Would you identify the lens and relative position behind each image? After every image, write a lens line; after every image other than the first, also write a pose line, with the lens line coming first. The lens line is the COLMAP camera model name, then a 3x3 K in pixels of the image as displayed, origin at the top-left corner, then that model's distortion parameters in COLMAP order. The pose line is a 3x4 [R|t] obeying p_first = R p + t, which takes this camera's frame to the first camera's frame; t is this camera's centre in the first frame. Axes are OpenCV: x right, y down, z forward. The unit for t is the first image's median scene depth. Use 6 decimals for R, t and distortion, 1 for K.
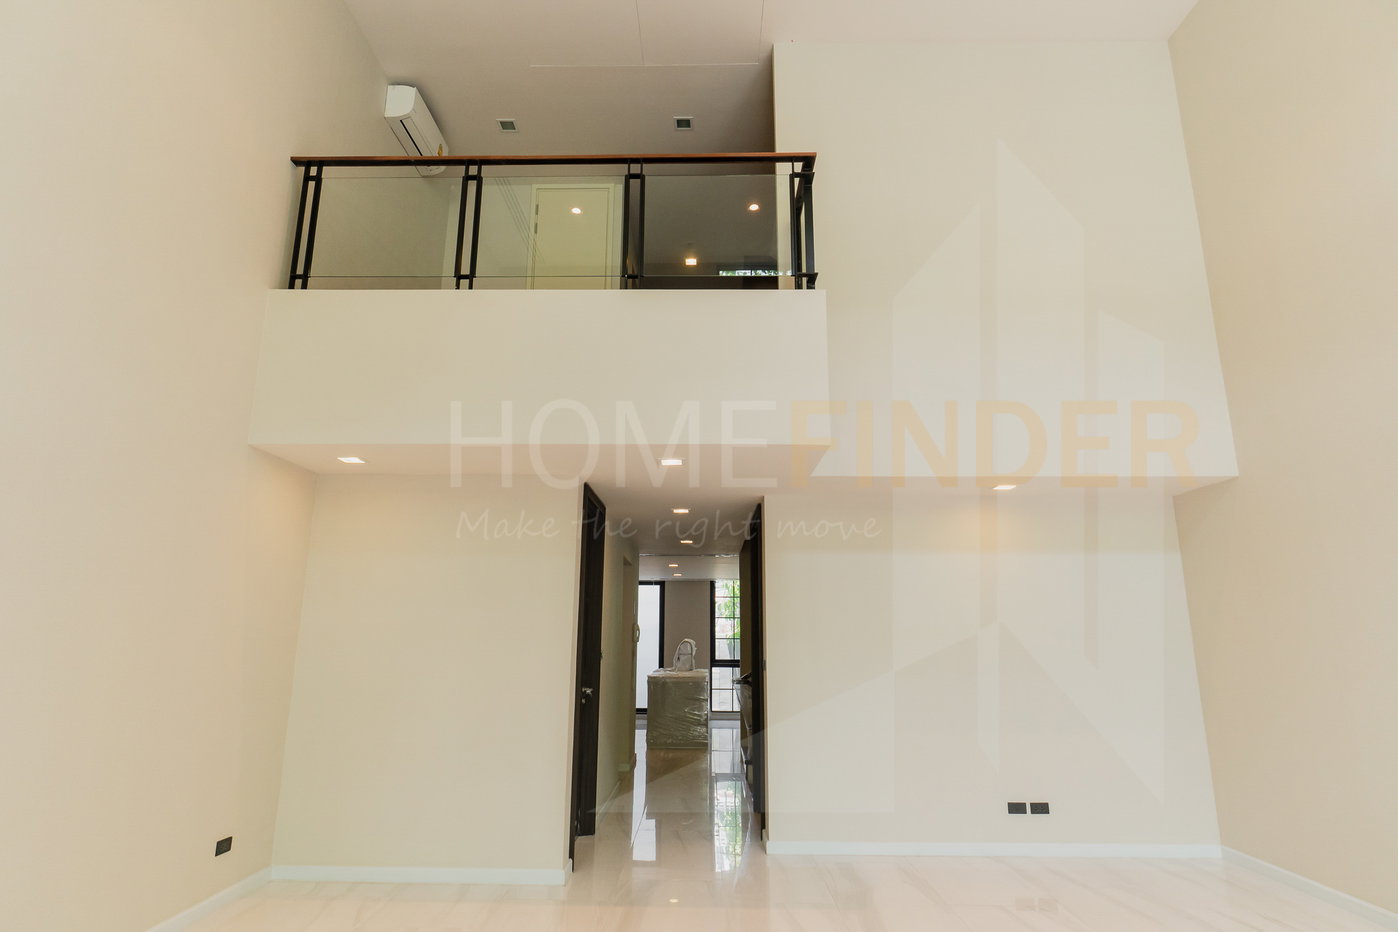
lens RADIAL K [[778.0, 0, 699.0], [0, 778.0, 466.0], [0, 0, 1]] dist [-0.001938, 0.000020]
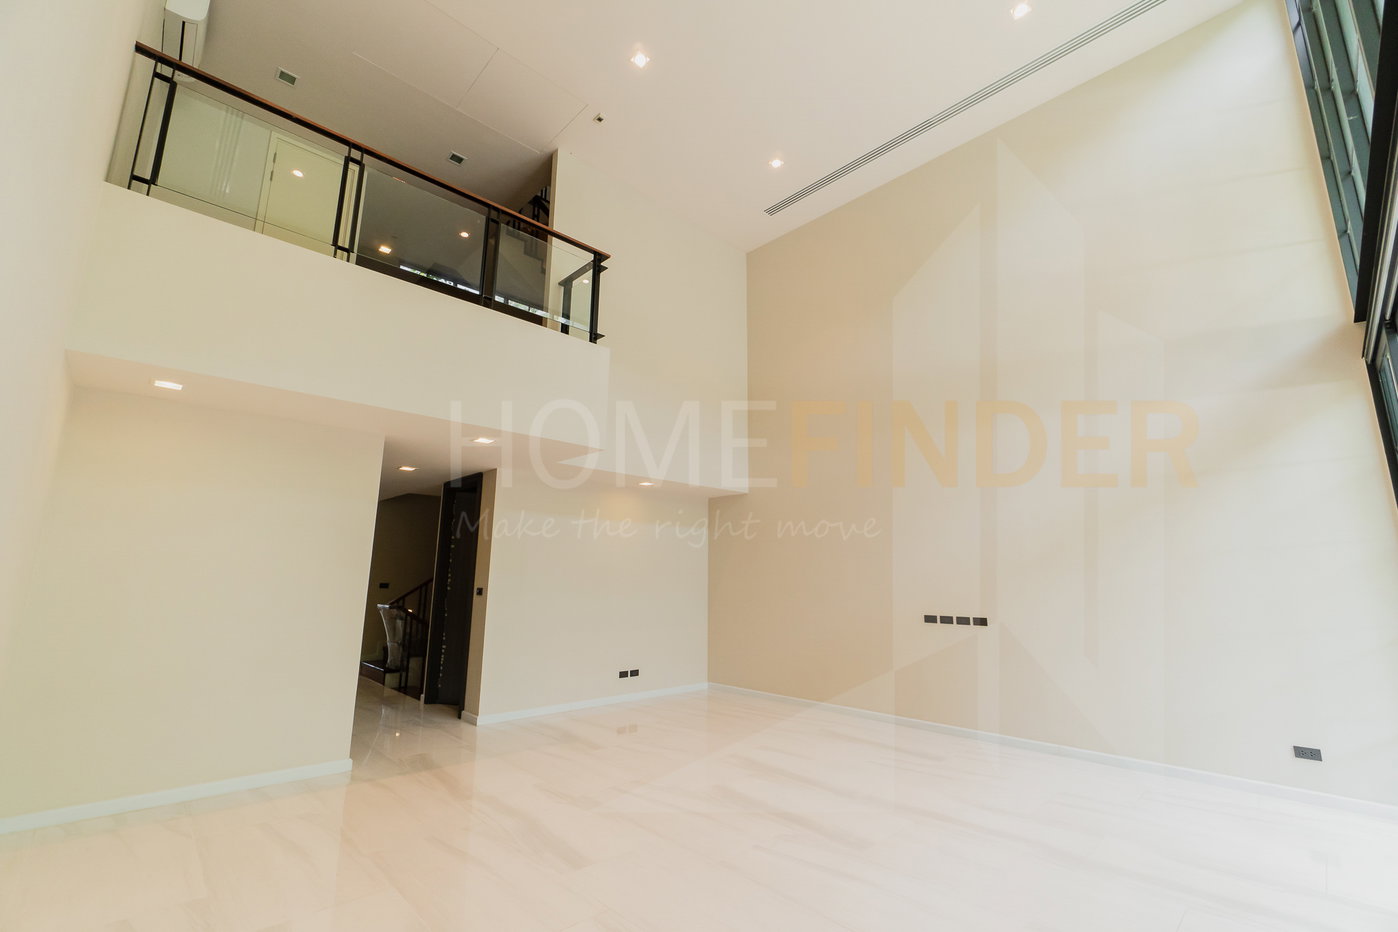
lens RADIAL K [[598.8, 0, 698.0], [0, 598.8, 457.8], [0, 0, 1]] dist [0.001283, 0.000611]
pose [[0.709954, 0.144648, 0.689233, -0.435183], [-0.164175, 0.985708, -0.037758, 0.002422], [-0.684844, -0.086348, 0.723555, -0.003896]]
